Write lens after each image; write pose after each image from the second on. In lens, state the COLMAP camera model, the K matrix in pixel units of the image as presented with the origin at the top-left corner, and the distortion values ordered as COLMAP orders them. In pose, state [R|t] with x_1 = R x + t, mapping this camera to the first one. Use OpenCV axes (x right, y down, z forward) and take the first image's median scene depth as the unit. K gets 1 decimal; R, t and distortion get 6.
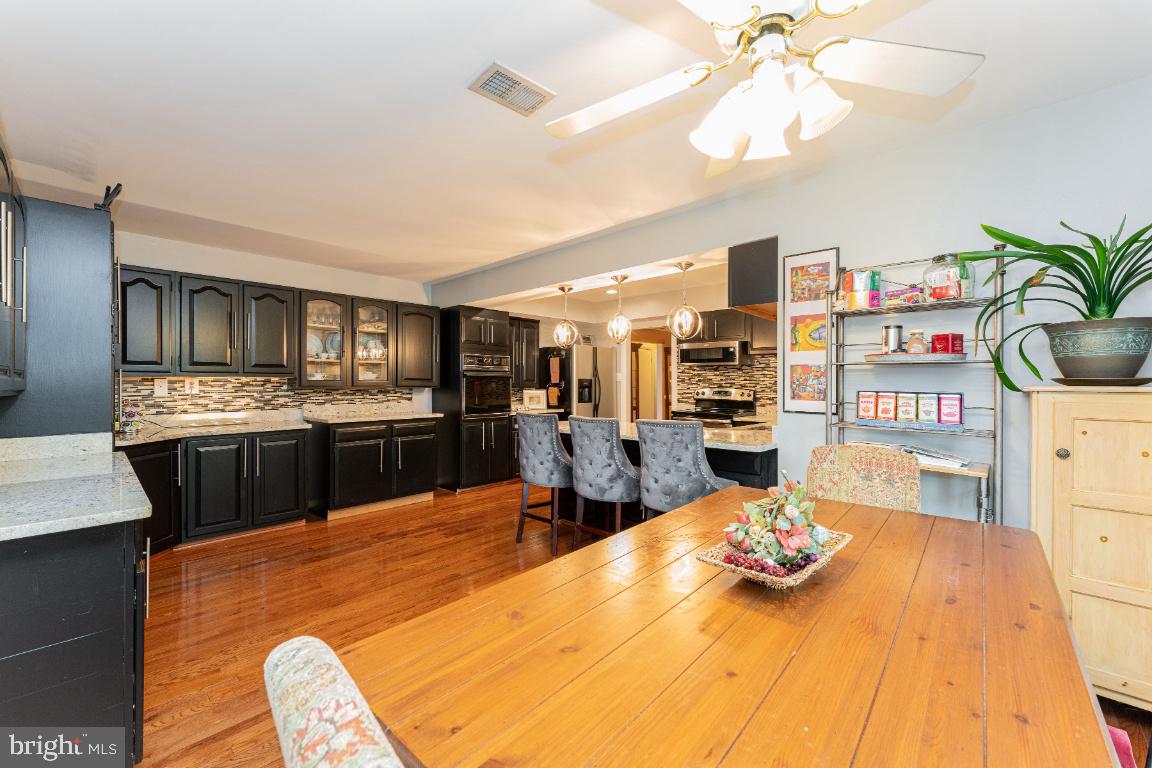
lens RADIAL K [[466.9, 0, 571.6], [0, 466.9, 385.9], [0, 0, 1]] dist [-0.000640, -0.000034]
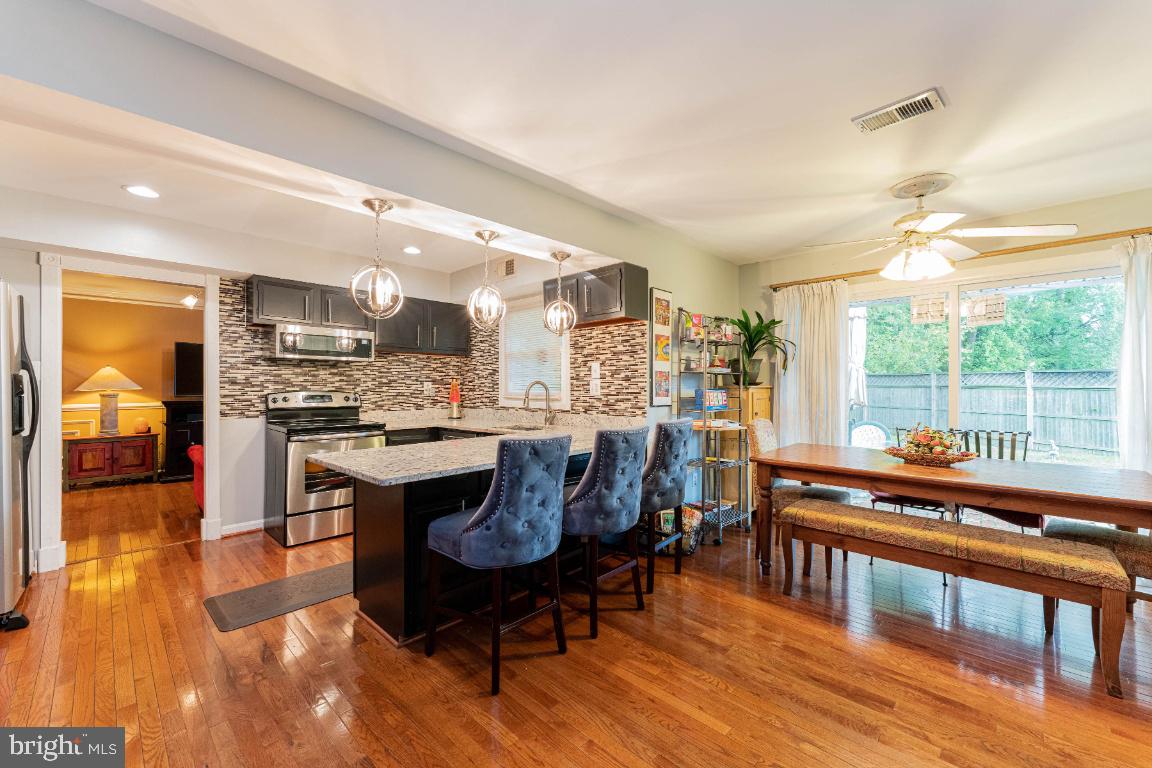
lens RADIAL K [[466.9, 0, 571.6], [0, 466.9, 385.9], [0, 0, 1]] dist [-0.000640, -0.000034]
pose [[-0.000382, 0.000360, 1.000000, -0.551512], [0.006510, 0.999979, -0.000357, -0.001689], [-0.999979, 0.006510, -0.000384, 0.801938]]
